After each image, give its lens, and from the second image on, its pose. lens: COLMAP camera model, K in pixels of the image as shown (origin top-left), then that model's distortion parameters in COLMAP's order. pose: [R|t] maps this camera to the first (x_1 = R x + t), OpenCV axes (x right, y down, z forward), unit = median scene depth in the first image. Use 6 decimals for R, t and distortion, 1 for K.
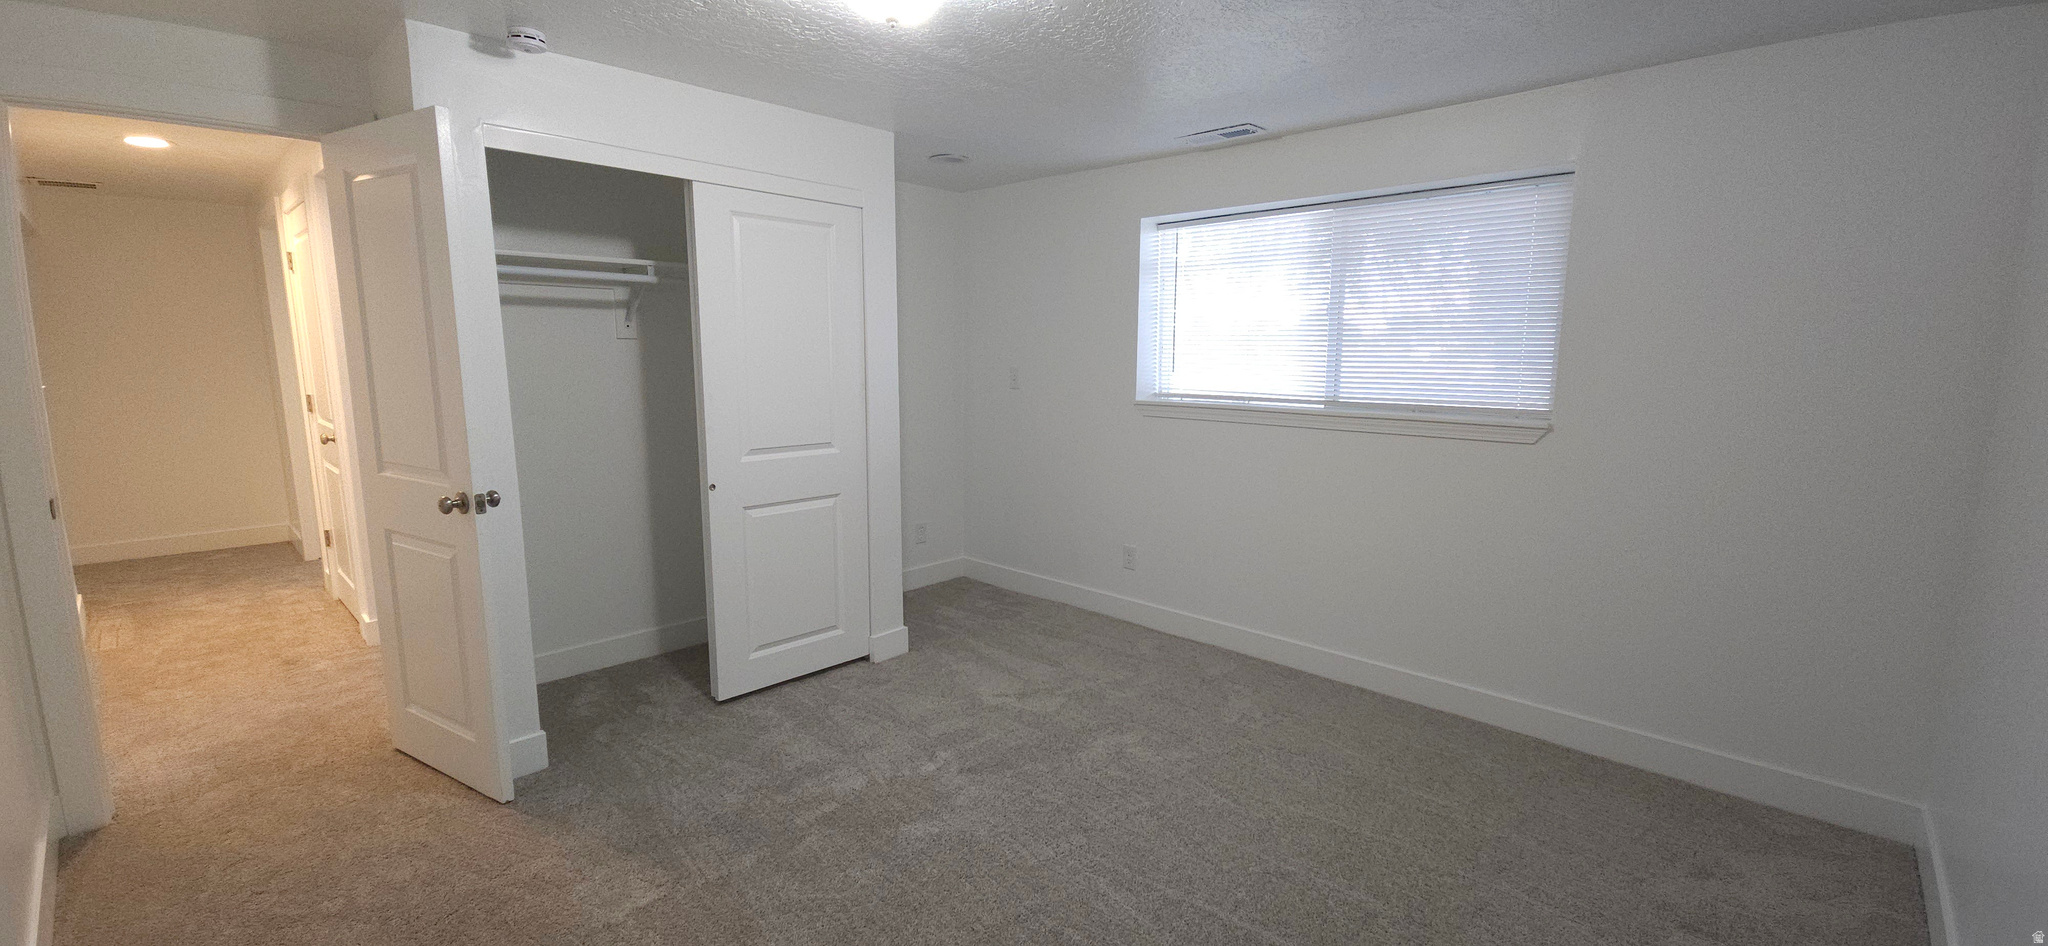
lens RADIAL K [[837.7, 0, 1024.0], [0, 837.7, 473.0], [0, 0, 1]] dist [0.000916, -0.000072]
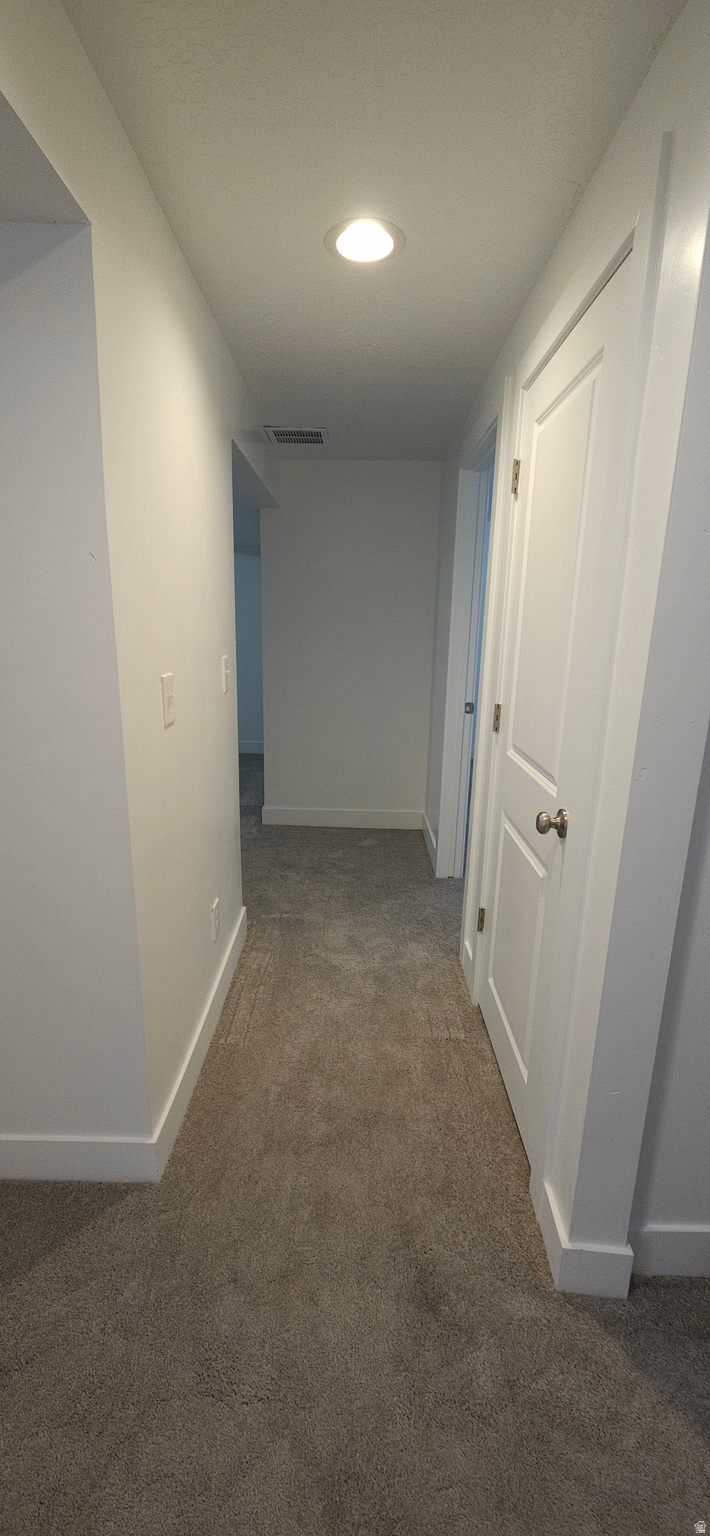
lens RADIAL K [[628.3, 0, 355.0], [0, 628.3, 768.0], [0, 0, 1]] dist [0.000916, -0.000072]
pose [[0.687580, 0.172988, -0.705201, -0.603990], [-0.128310, 0.984869, 0.116488, -0.093509], [0.714682, 0.010389, 0.699373, 0.613559]]
